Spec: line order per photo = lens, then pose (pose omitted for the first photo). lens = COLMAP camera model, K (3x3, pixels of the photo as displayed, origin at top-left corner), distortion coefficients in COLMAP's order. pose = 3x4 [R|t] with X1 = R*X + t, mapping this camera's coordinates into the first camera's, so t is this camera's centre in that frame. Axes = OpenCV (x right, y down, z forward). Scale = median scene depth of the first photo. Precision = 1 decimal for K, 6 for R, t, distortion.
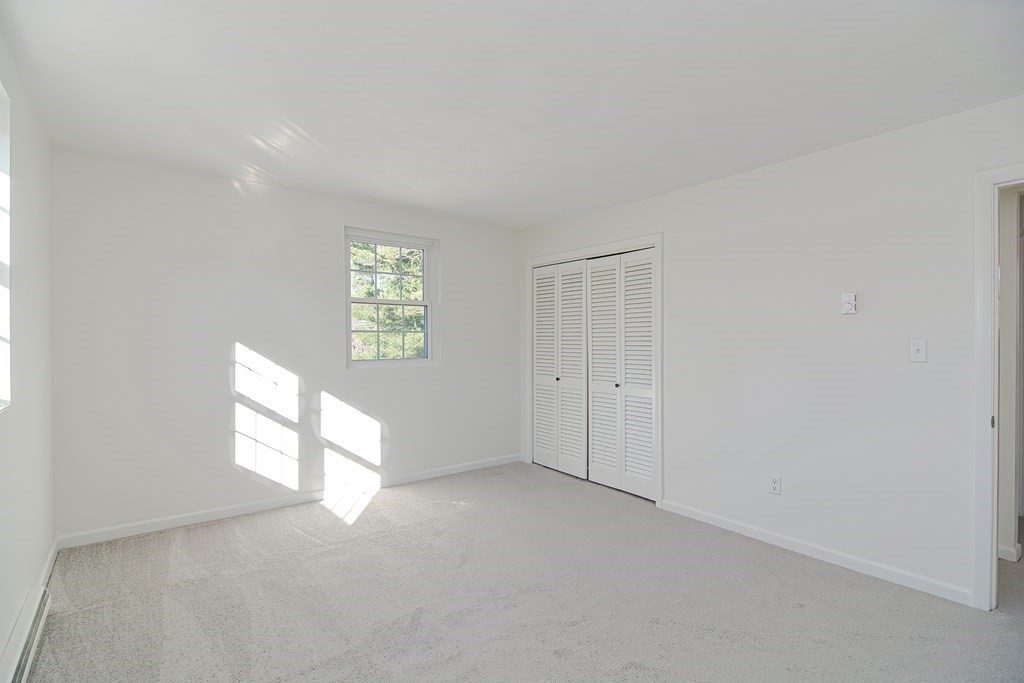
lens RADIAL K [[494.0, 0, 509.3], [0, 494.0, 346.8], [0, 0, 1]] dist [-0.001193, -0.001274]
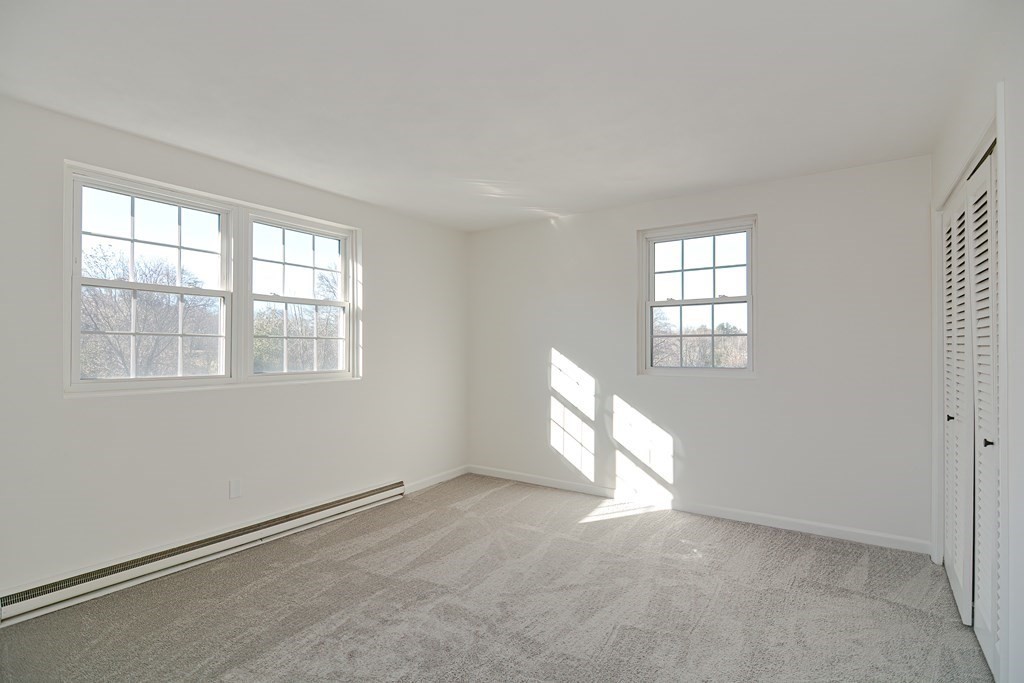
lens RADIAL K [[494.0, 0, 509.3], [0, 494.0, 346.8], [0, 0, 1]] dist [-0.001193, -0.001274]
pose [[0.305054, 0.000036, -0.952335, 0.563603], [-0.007933, 0.999965, -0.002503, -0.007357], [0.952302, 0.008318, 0.305043, 0.481472]]
